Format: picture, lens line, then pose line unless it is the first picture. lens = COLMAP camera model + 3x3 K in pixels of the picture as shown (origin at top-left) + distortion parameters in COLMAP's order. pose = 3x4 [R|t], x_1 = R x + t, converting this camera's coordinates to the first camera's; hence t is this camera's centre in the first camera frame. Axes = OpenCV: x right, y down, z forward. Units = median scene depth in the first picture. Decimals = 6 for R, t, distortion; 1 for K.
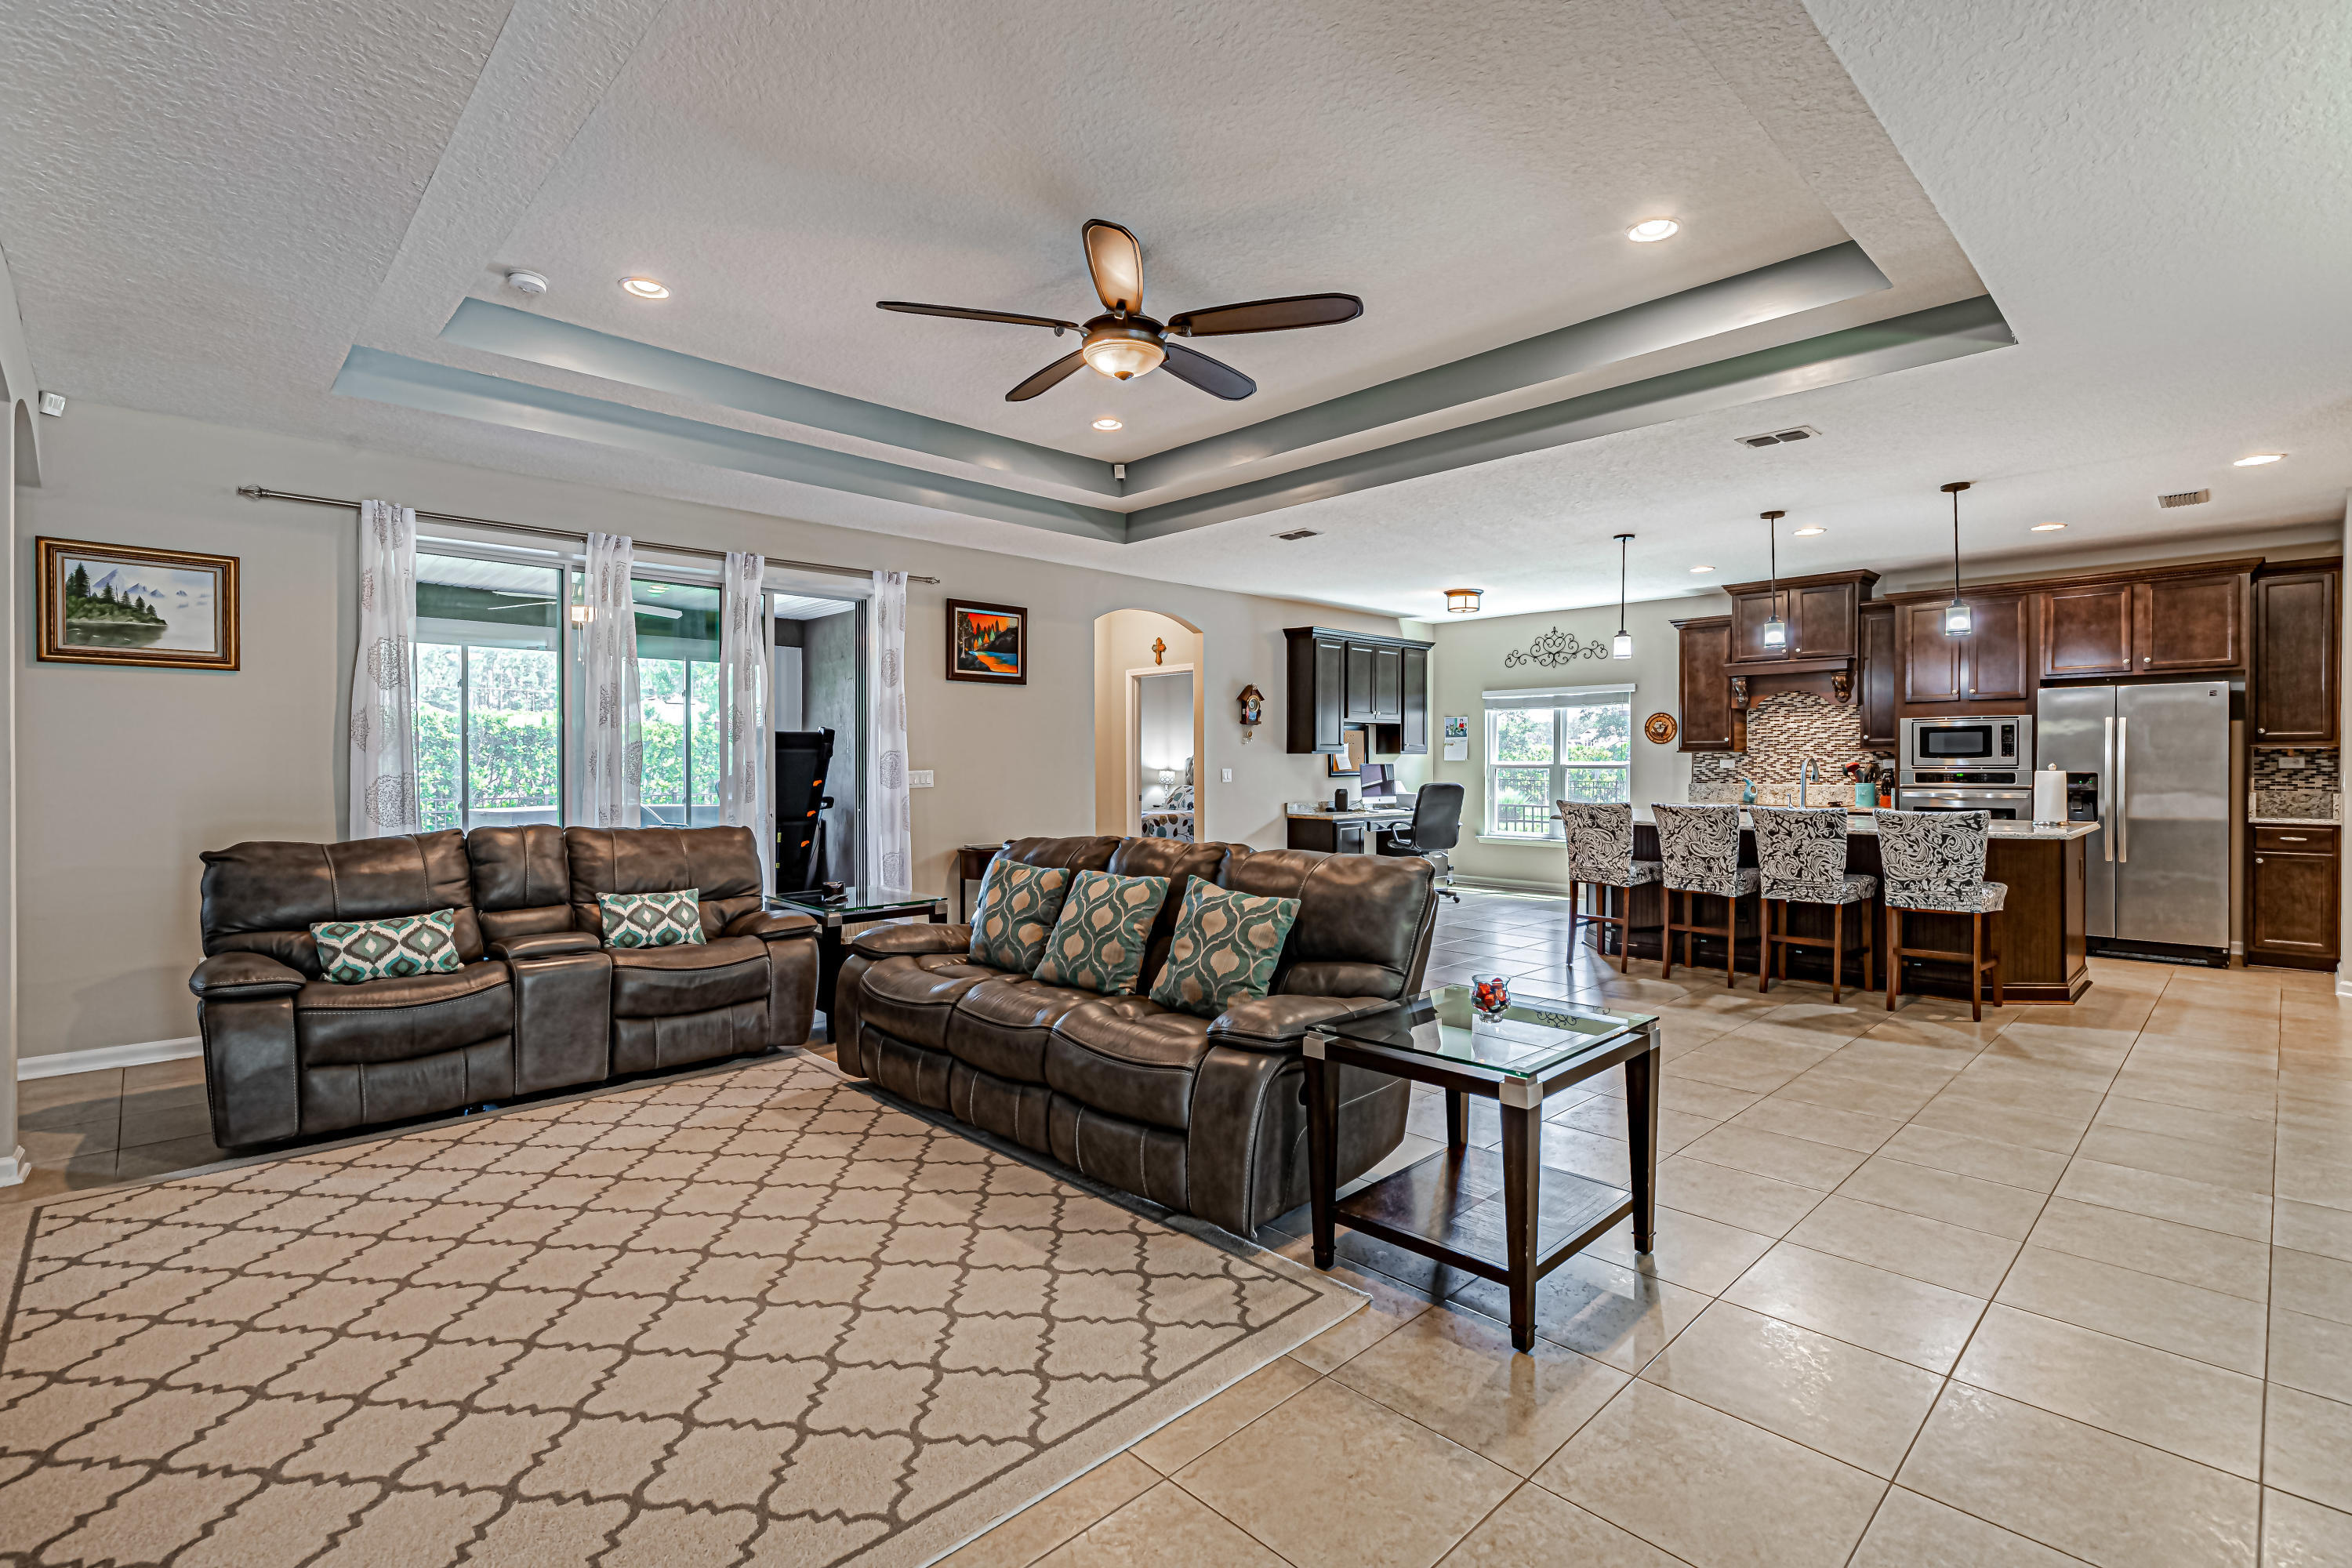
lens RADIAL K [[1066.8, 0, 1198.5], [0, 1066.8, 770.2], [0, 0, 1]] dist [0.009930, -0.002195]
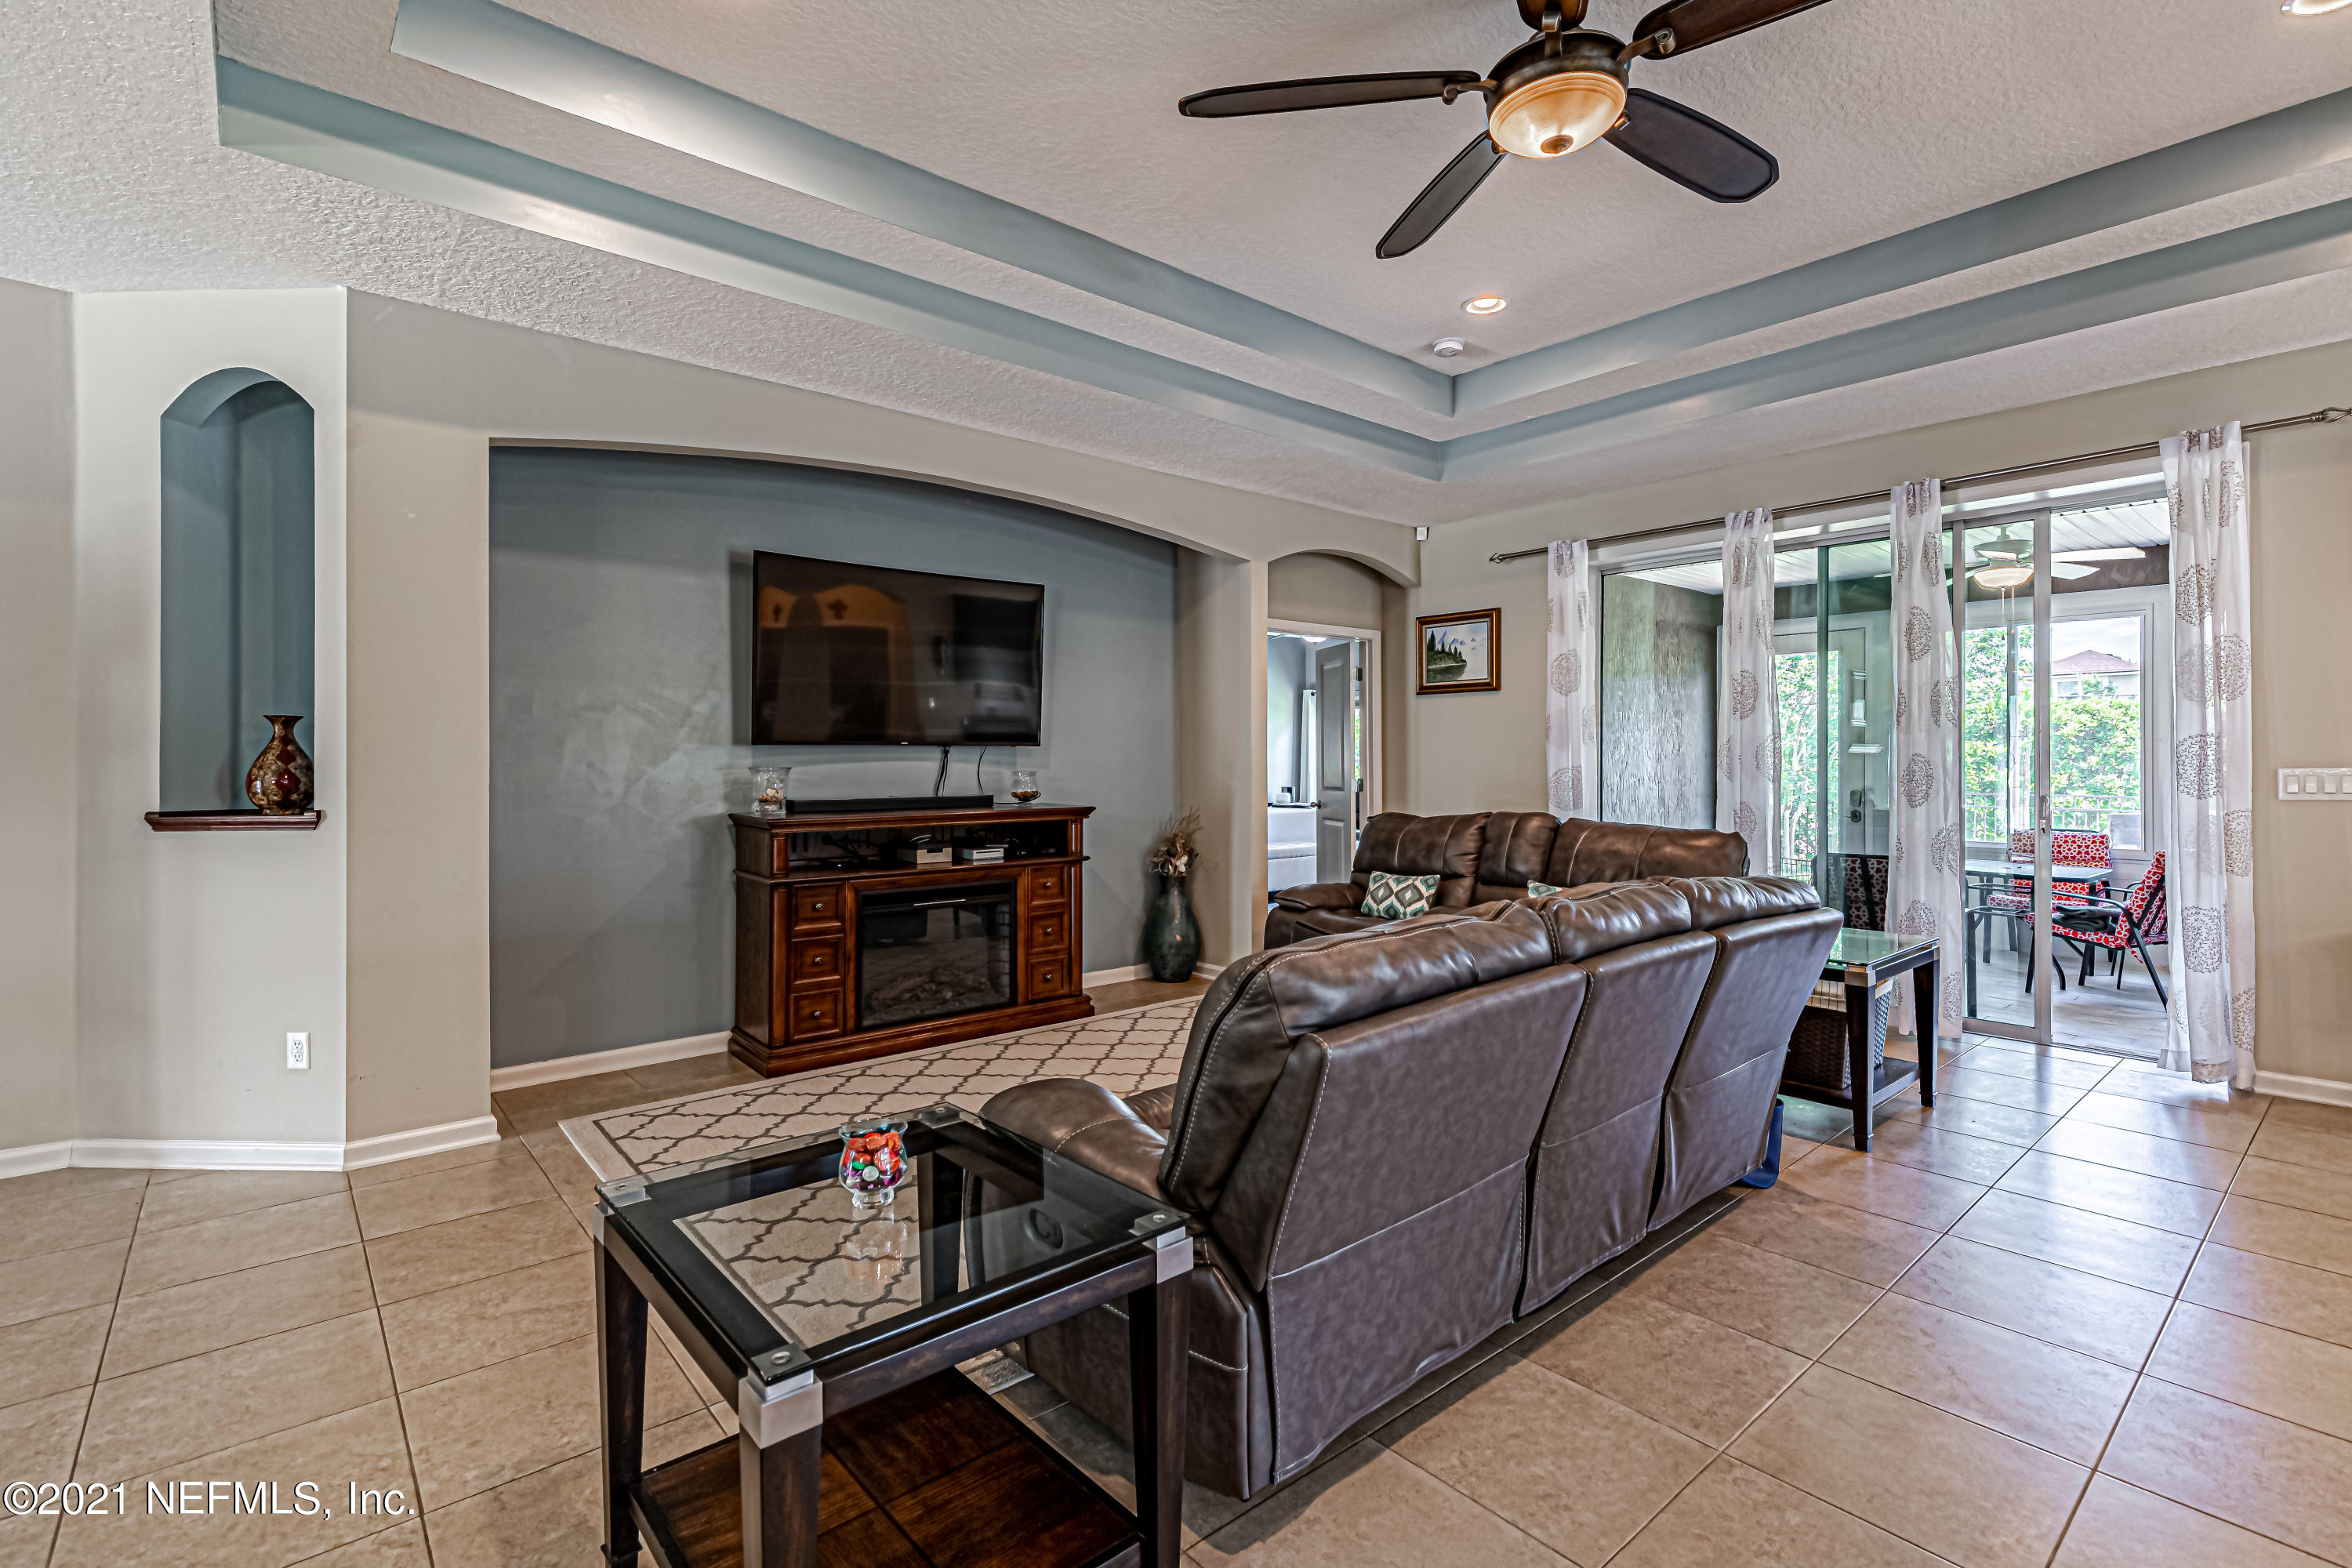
lens RADIAL K [[1066.8, 0, 1169.4], [0, 1066.8, 782.4], [0, 0, 1]] dist [0.009930, -0.002195]
pose [[-0.063671, 0.021149, -0.997747, 0.344949], [-0.000521, 0.999775, 0.021225, -0.002694], [0.997971, 0.001871, -0.063646, 0.462927]]
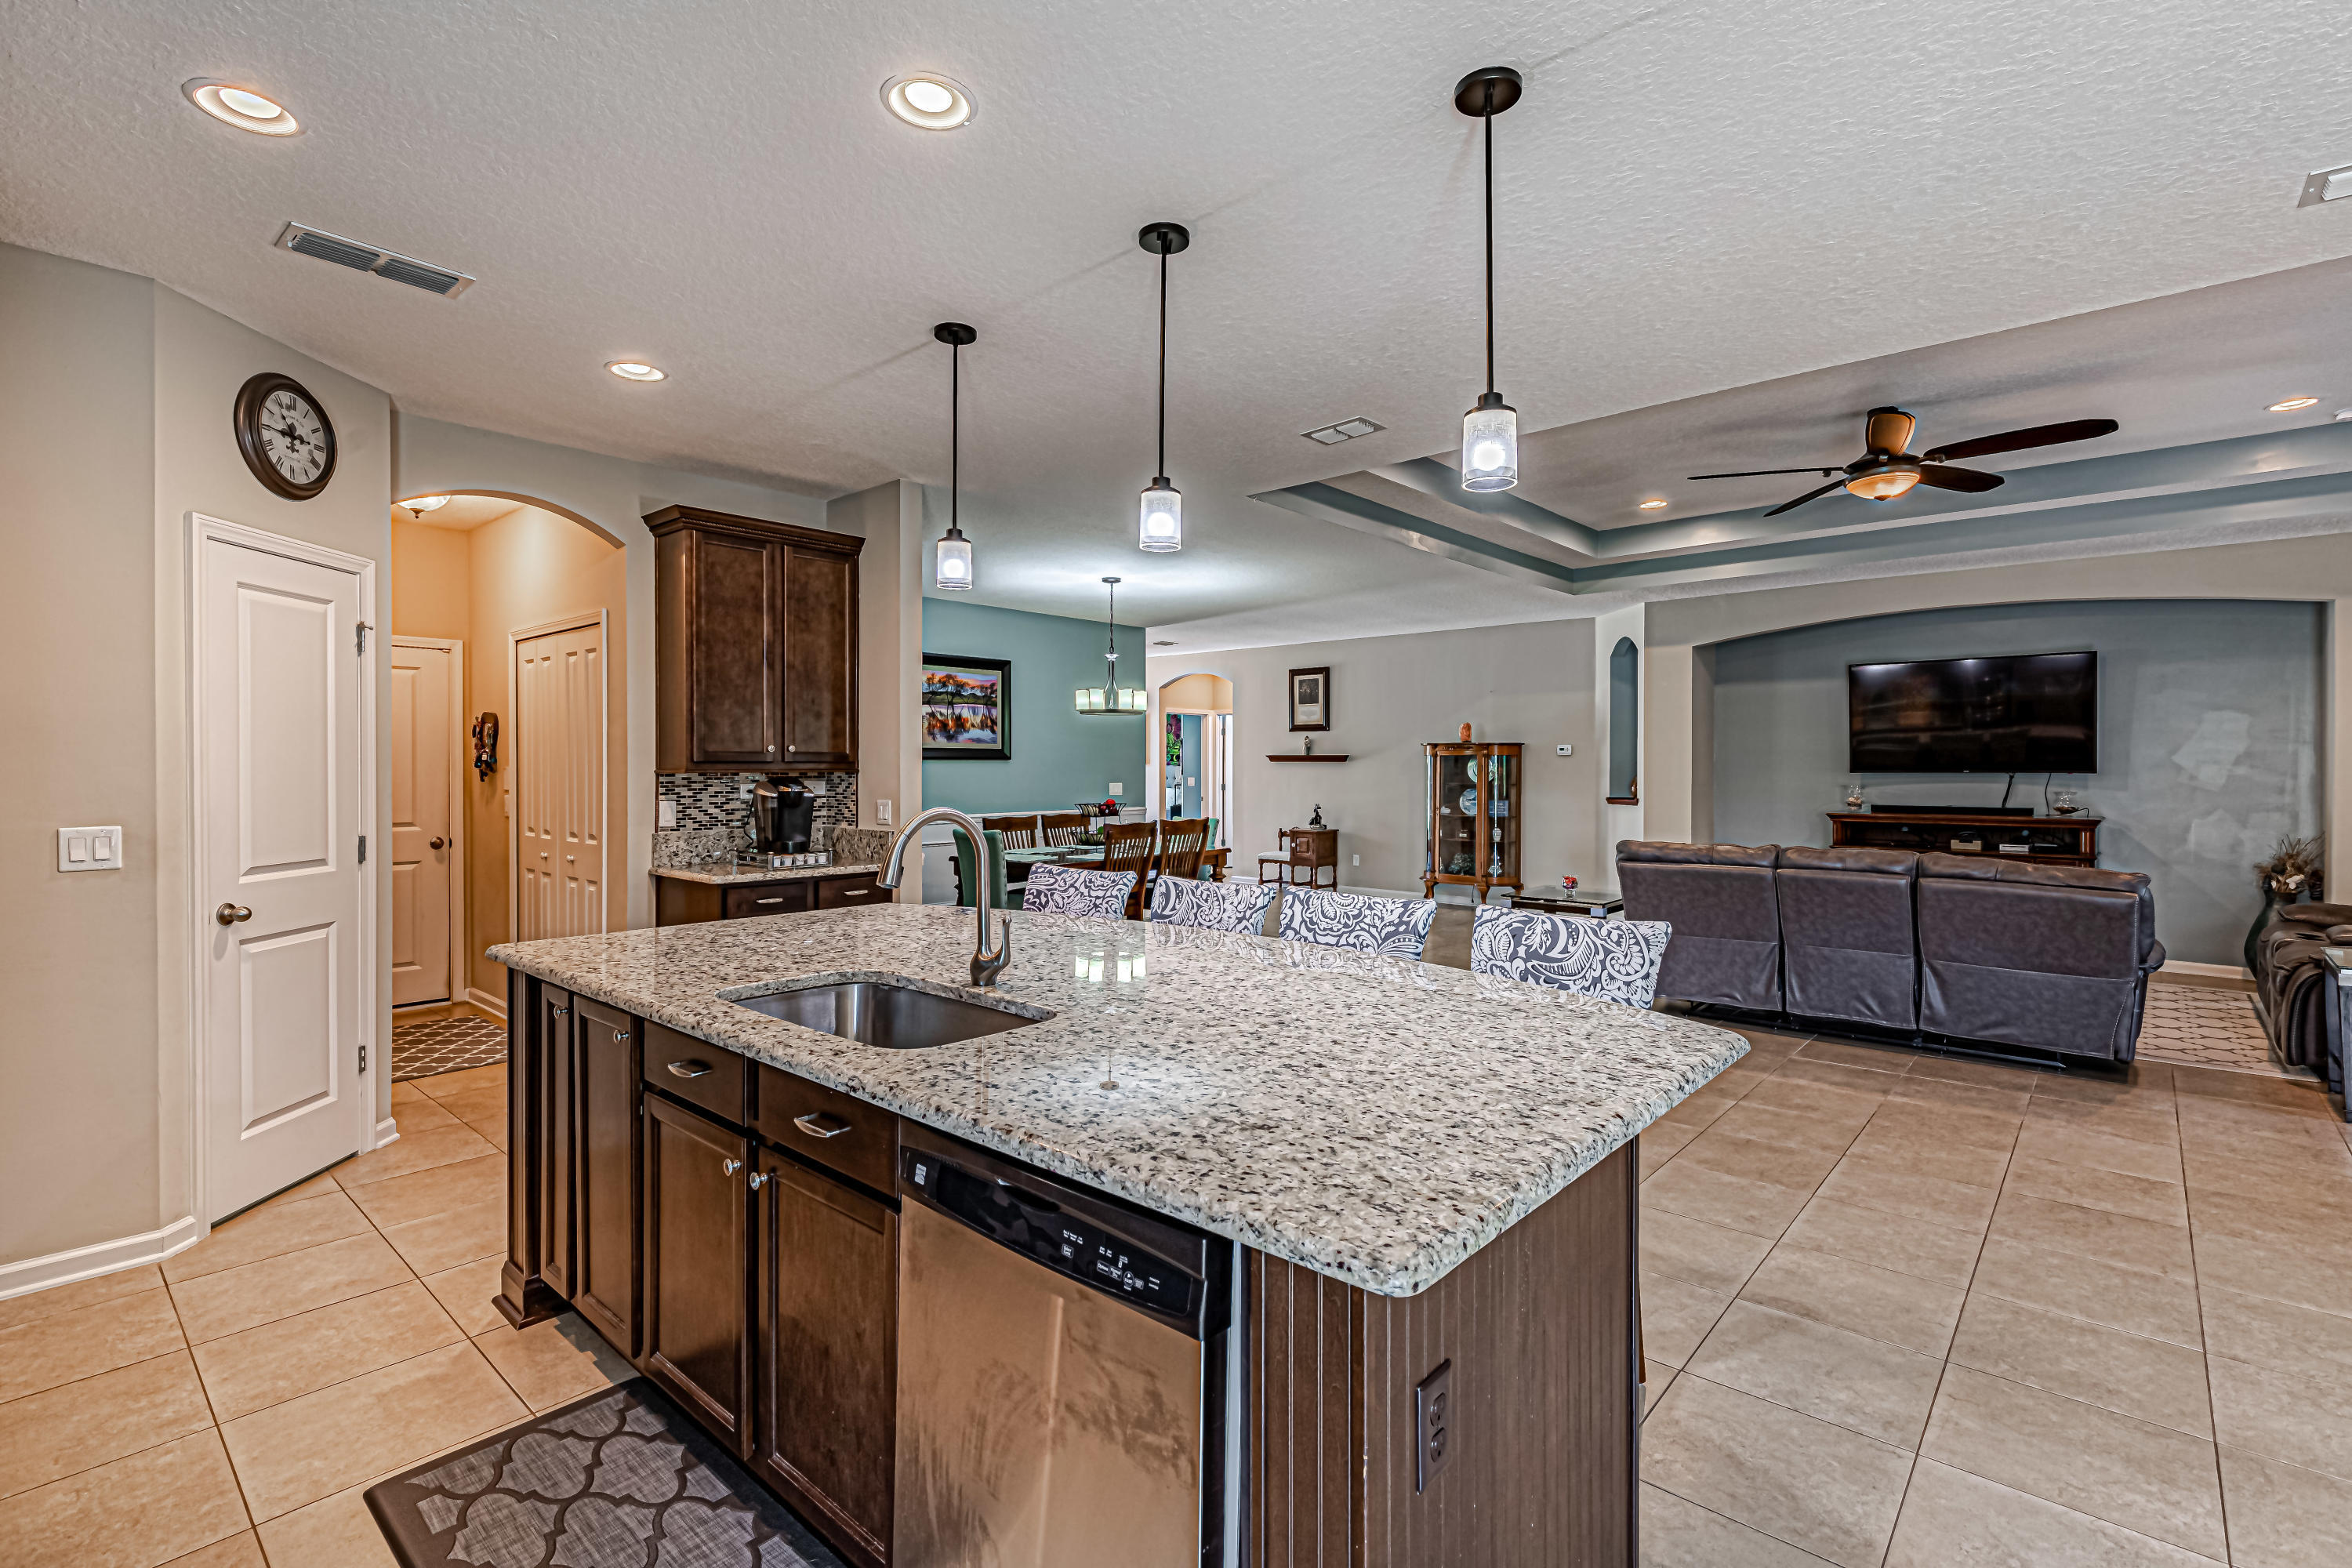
lens RADIAL K [[1066.8, 0, 1200.2], [0, 1066.8, 770.5], [0, 0, 1]] dist [0.009930, -0.002195]
pose [[-0.997078, 0.001270, -0.076378, 0.515832], [0.000538, 0.999954, 0.009599, -0.026363], [0.076387, 0.009530, -0.997033, 1.323845]]
